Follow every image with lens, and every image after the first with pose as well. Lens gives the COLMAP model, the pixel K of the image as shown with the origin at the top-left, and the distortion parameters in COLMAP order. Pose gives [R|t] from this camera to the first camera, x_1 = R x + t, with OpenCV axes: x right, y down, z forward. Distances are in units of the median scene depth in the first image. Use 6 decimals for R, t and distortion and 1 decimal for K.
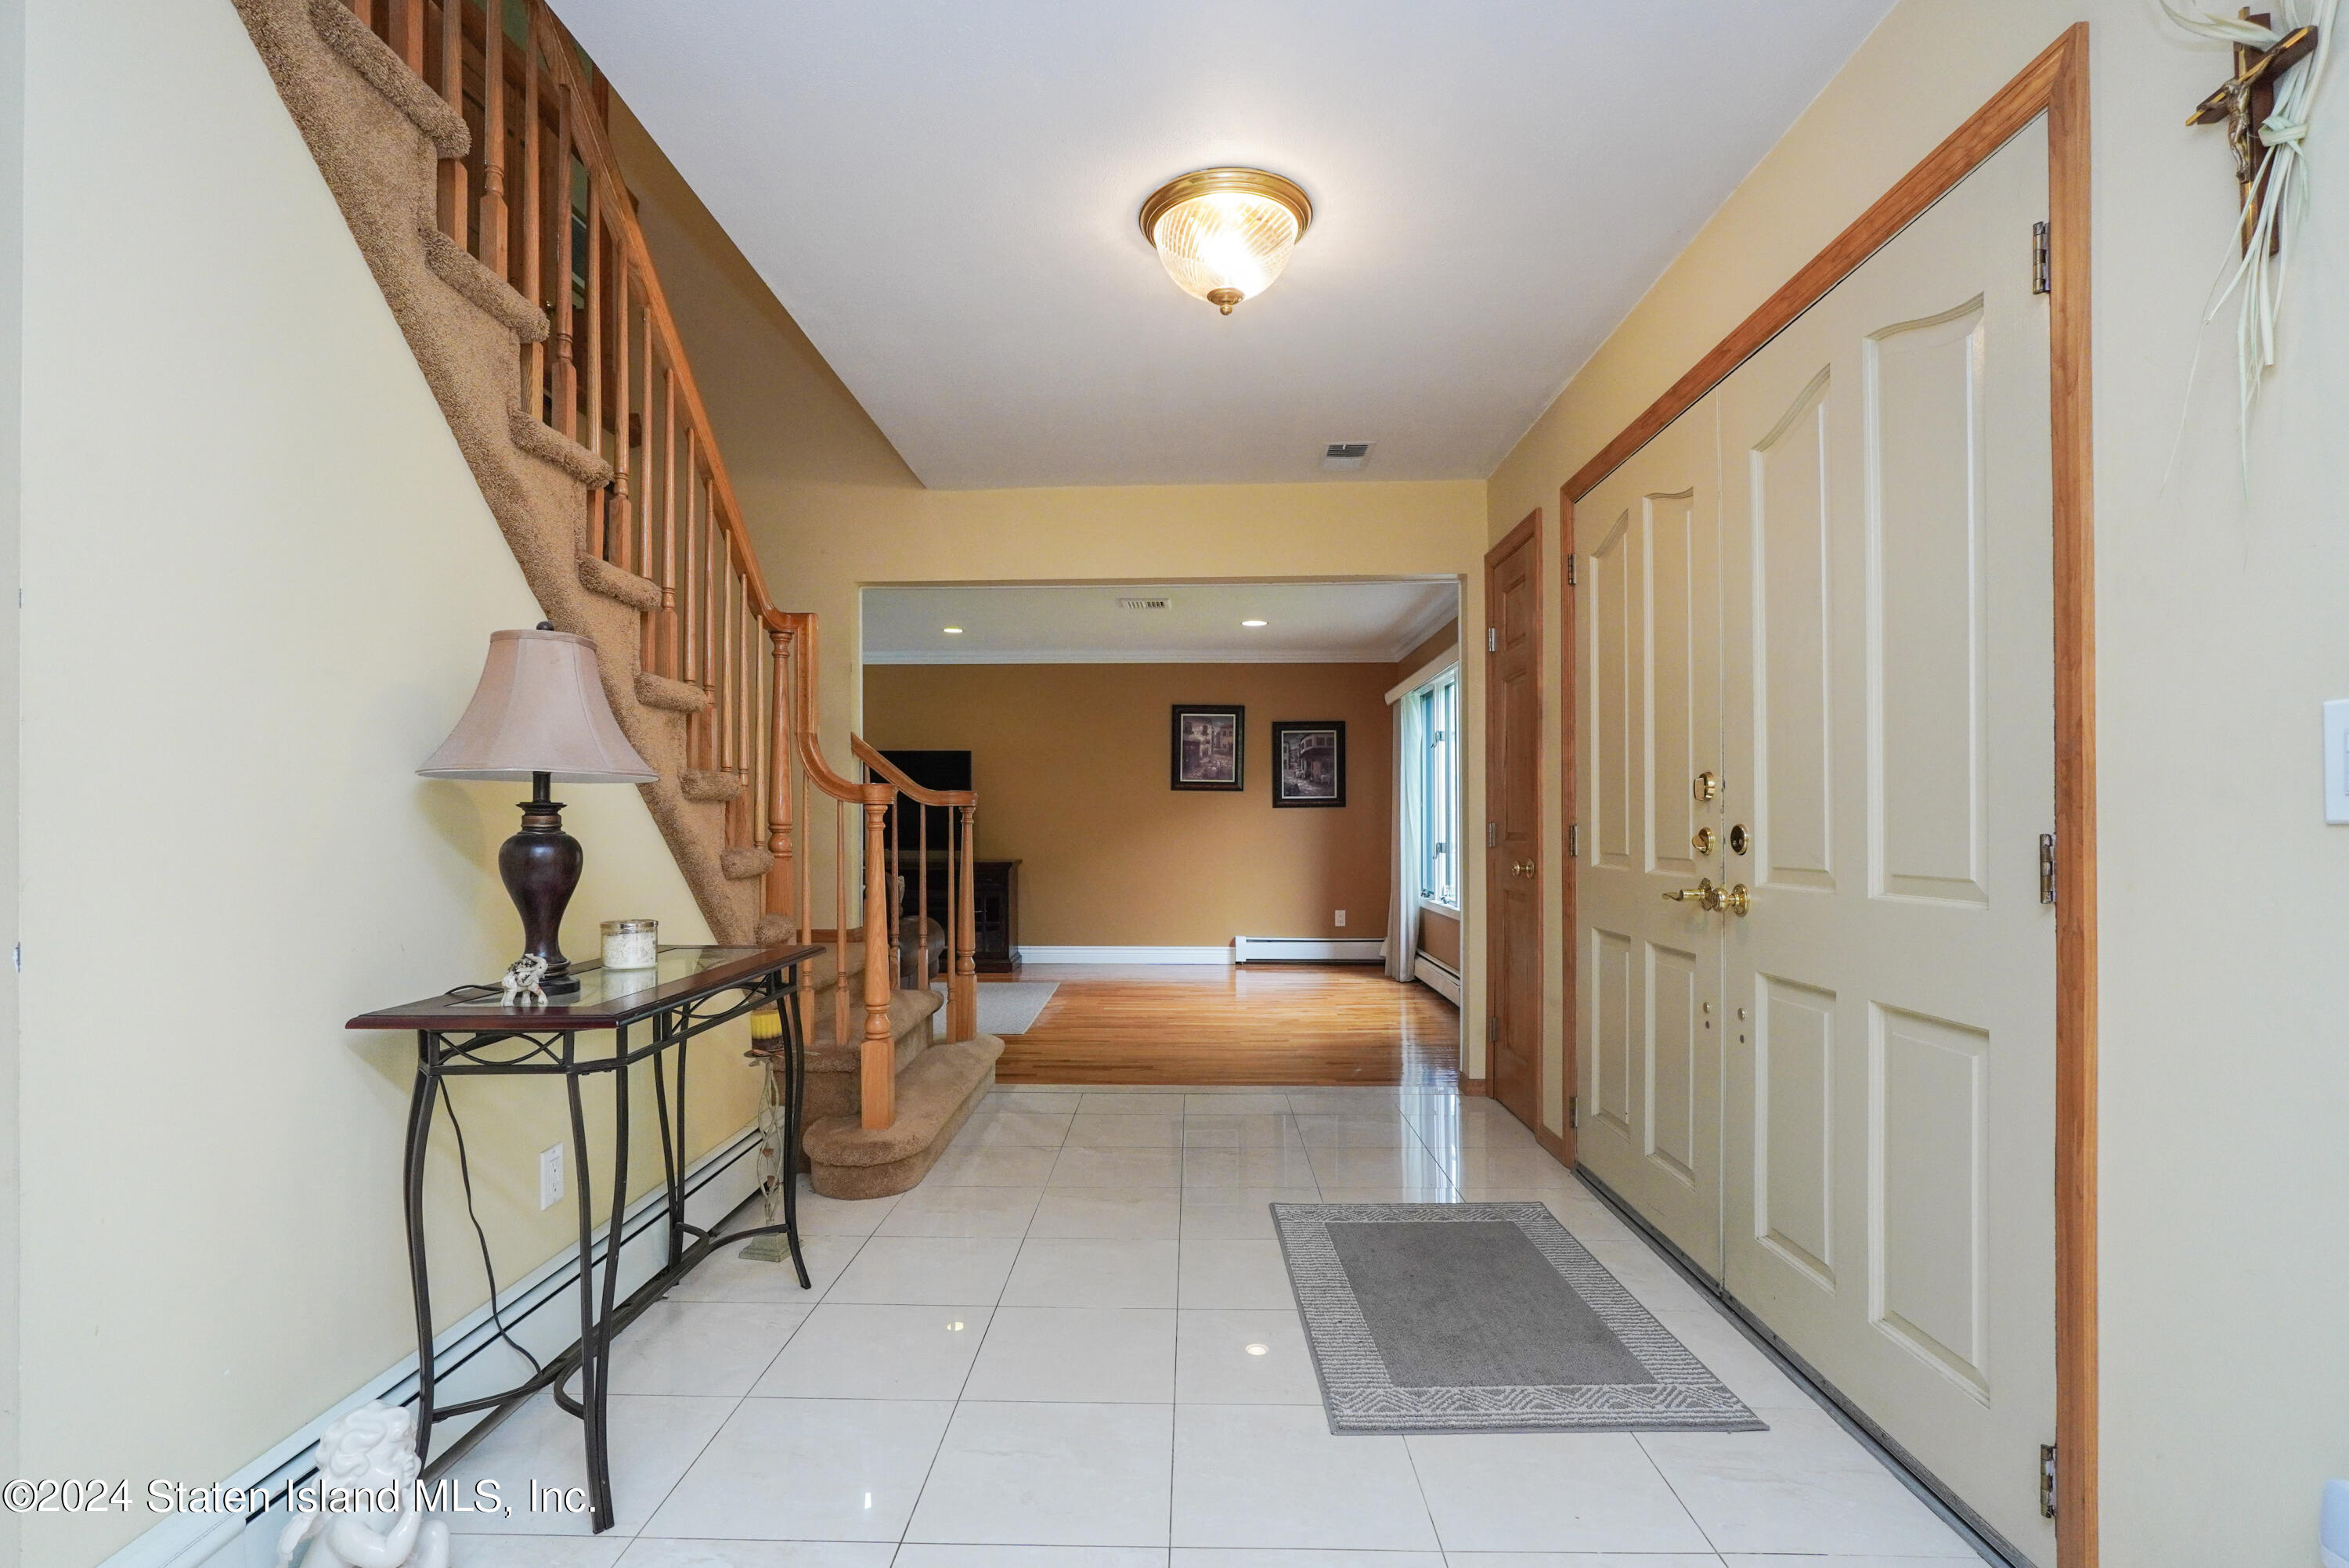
lens RADIAL K [[1079.7, 0, 1170.8], [0, 1079.7, 793.6], [0, 0, 1]] dist [-0.026741, 0.012146]
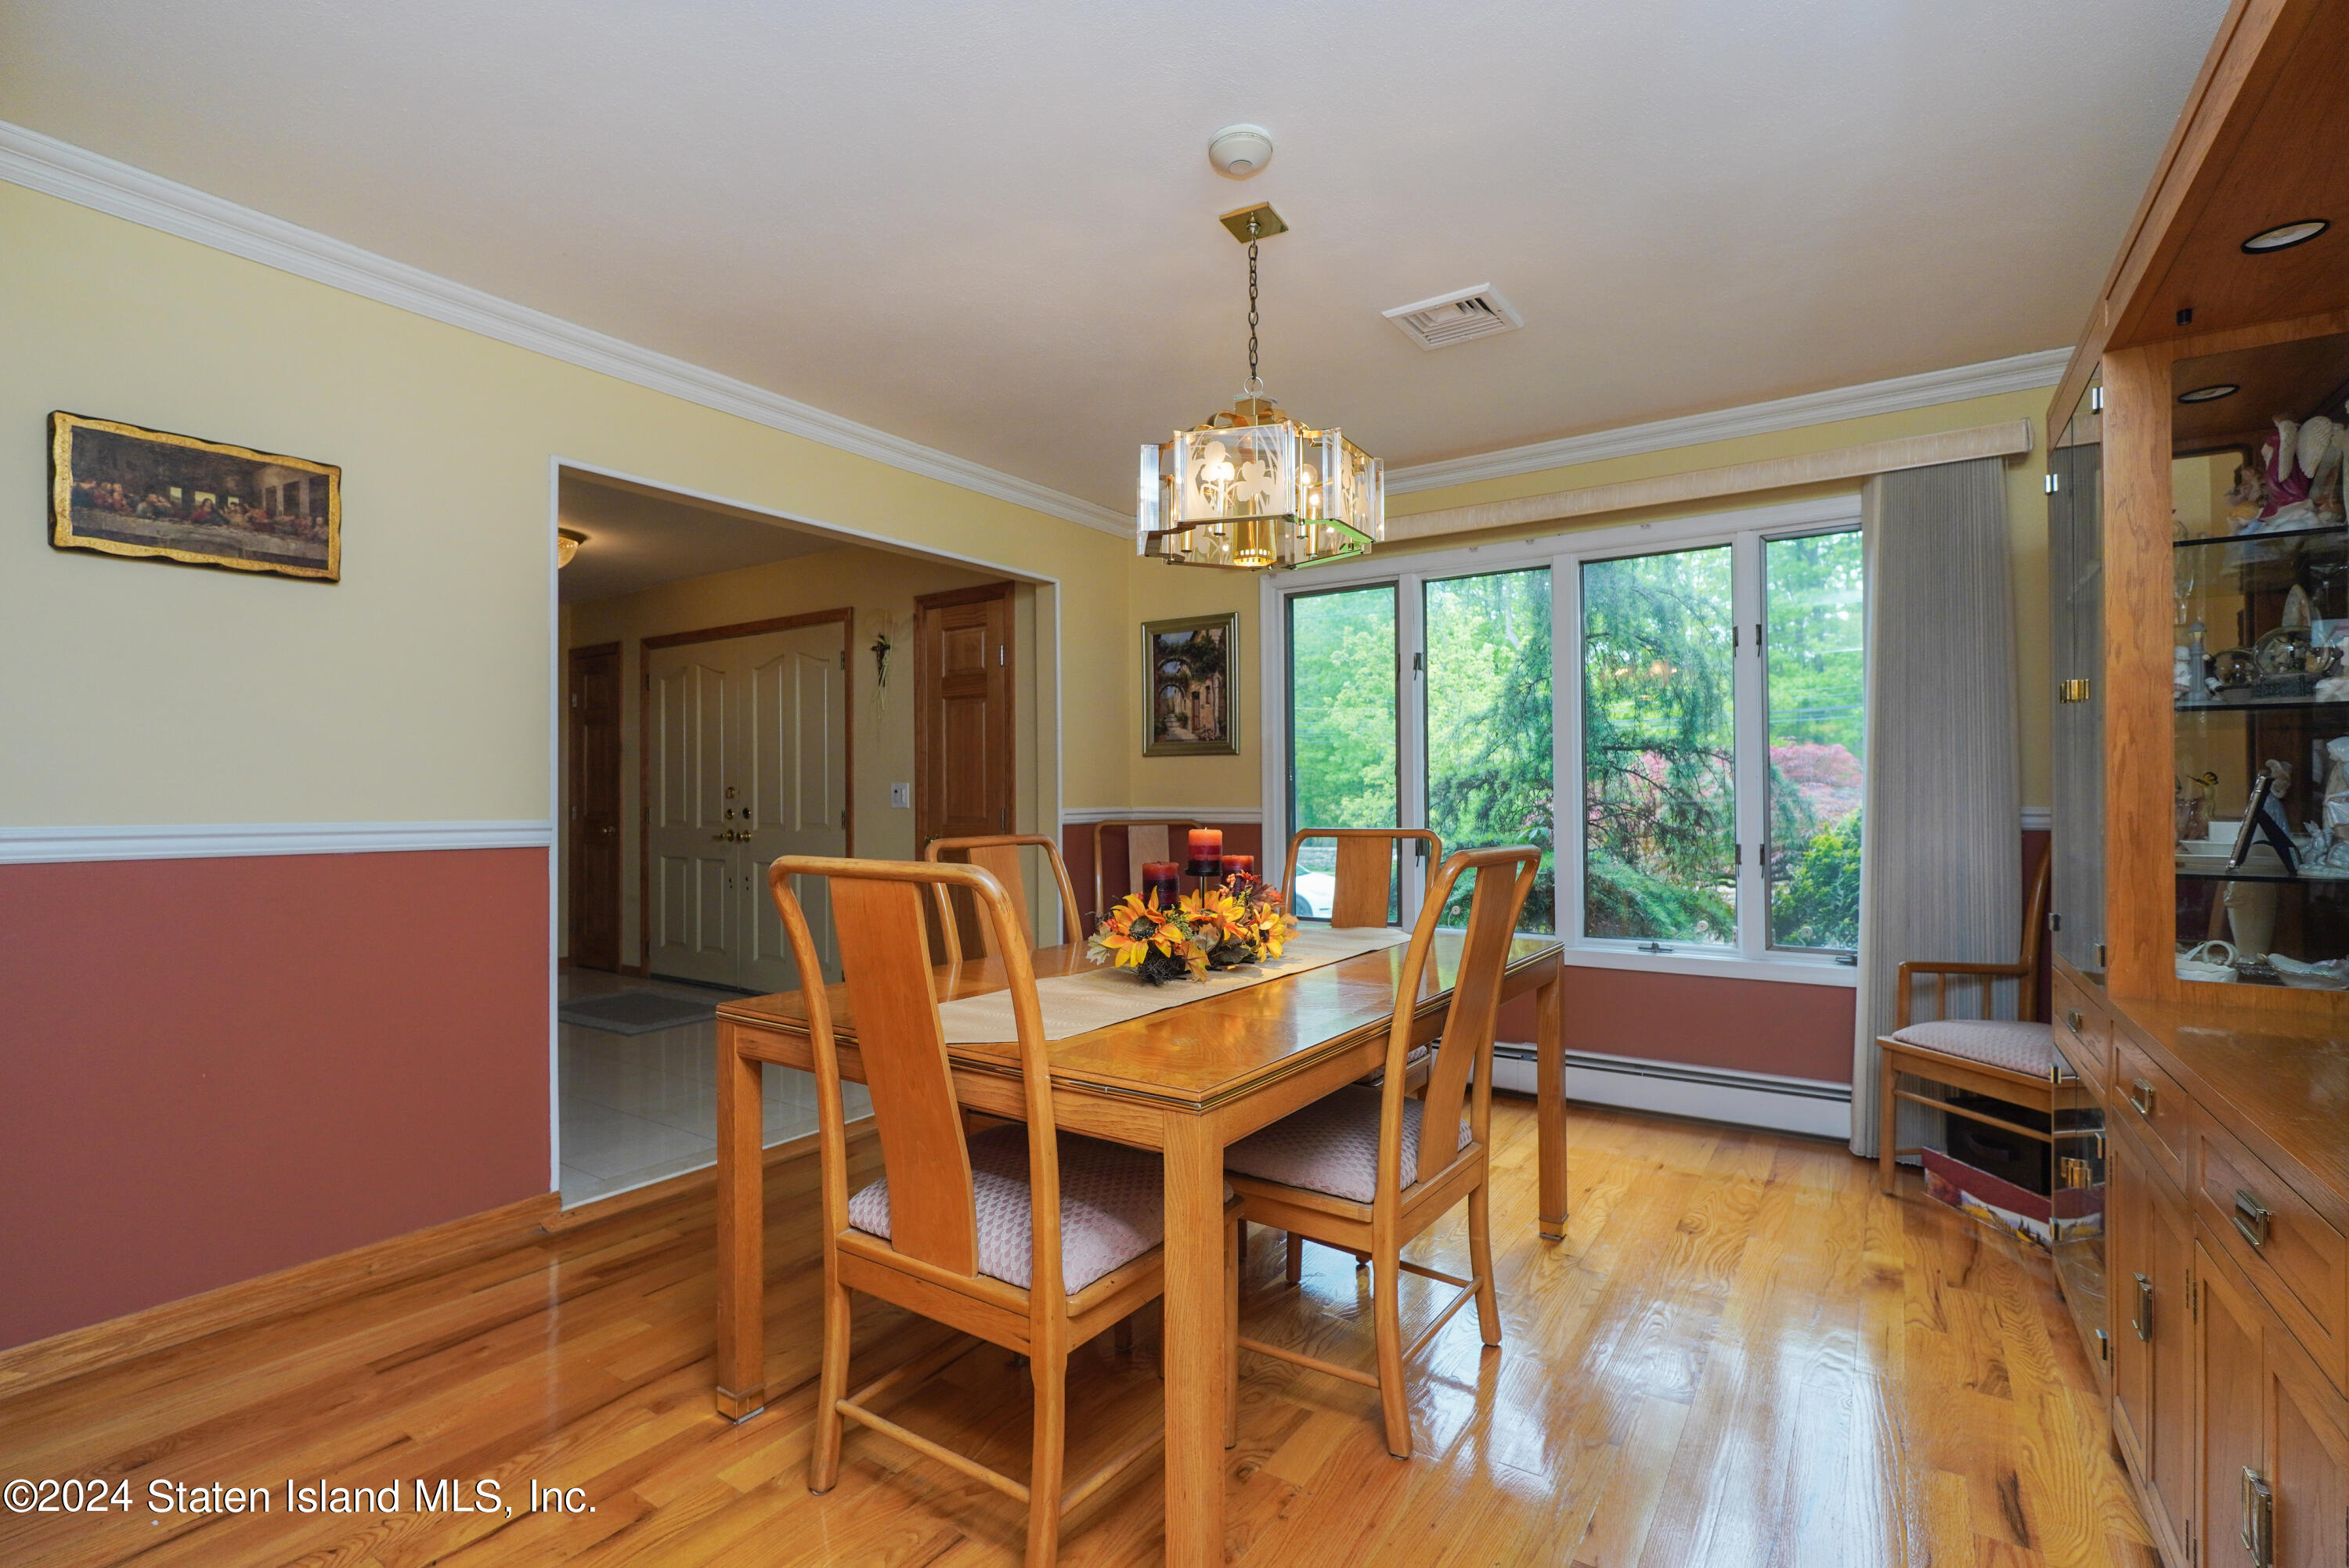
lens RADIAL K [[1079.7, 0, 1170.8], [0, 1079.7, 793.6], [0, 0, 1]] dist [-0.026741, 0.012146]
pose [[0.538416, -0.000932, 0.842679, -1.306783], [-0.017625, 0.999768, 0.012367, -0.065709], [-0.842495, -0.021511, 0.538274, -1.506590]]
